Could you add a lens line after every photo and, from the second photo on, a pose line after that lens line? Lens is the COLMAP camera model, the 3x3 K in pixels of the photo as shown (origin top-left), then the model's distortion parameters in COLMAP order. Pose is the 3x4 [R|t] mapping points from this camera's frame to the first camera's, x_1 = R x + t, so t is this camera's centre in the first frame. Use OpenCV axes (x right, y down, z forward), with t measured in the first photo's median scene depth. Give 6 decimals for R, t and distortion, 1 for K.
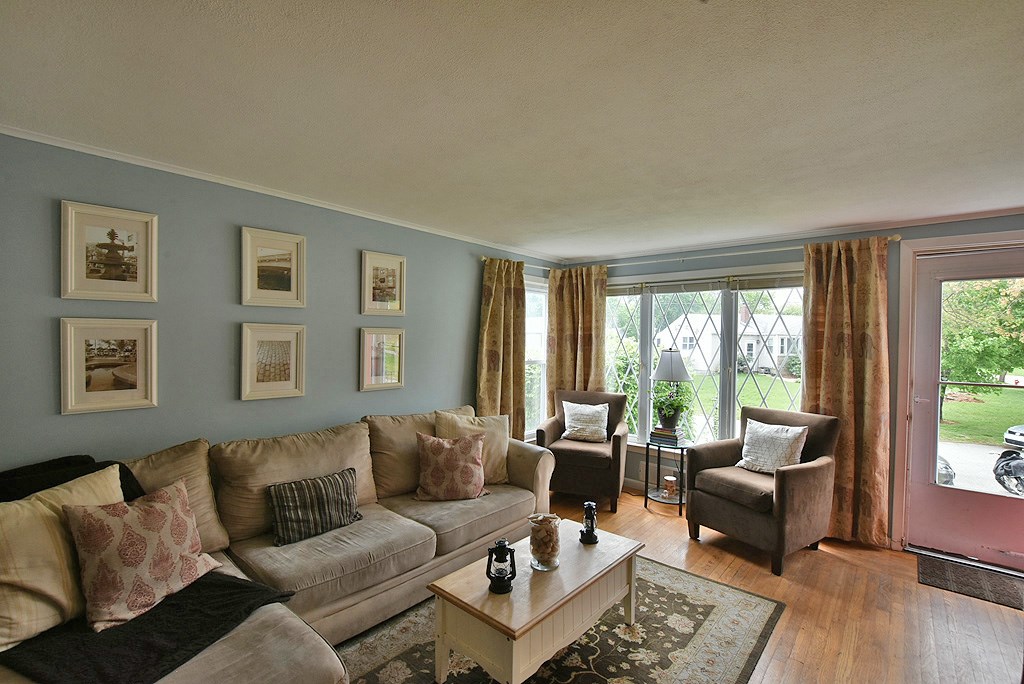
lens RADIAL K [[466.2, 0, 512.0], [0, 466.2, 342.0], [0, 0, 1]] dist [-0.001381, -0.000230]
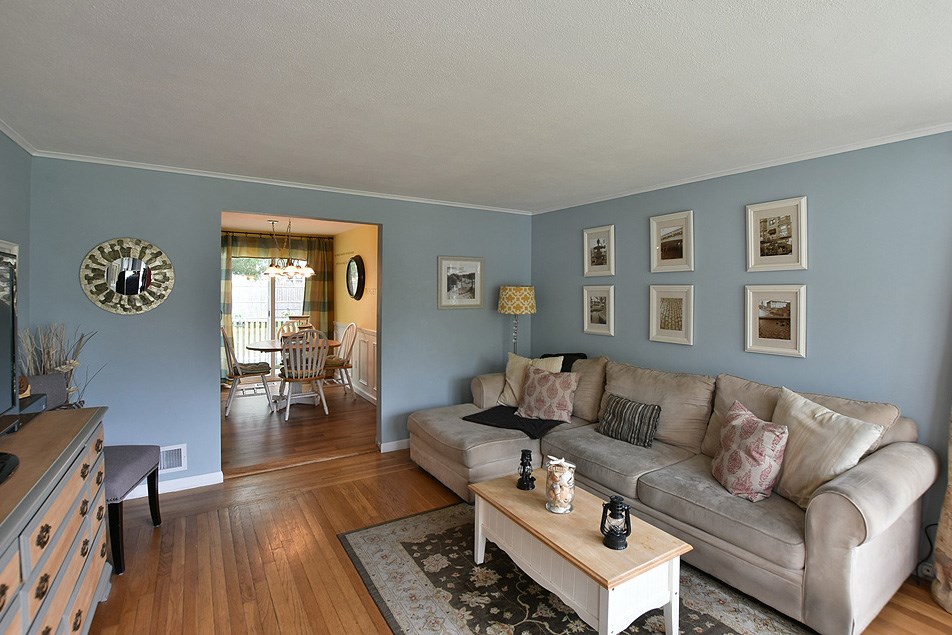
lens RADIAL K [[420.8, 0, 472.8], [0, 420.8, 293.6], [0, 0, 1]] dist [-0.000840, 0.000056]
pose [[-0.246011, -0.016390, -0.969129, 0.758940], [-0.024721, 0.999638, -0.010630, 0.010536], [0.968952, 0.021342, -0.246327, 0.761863]]
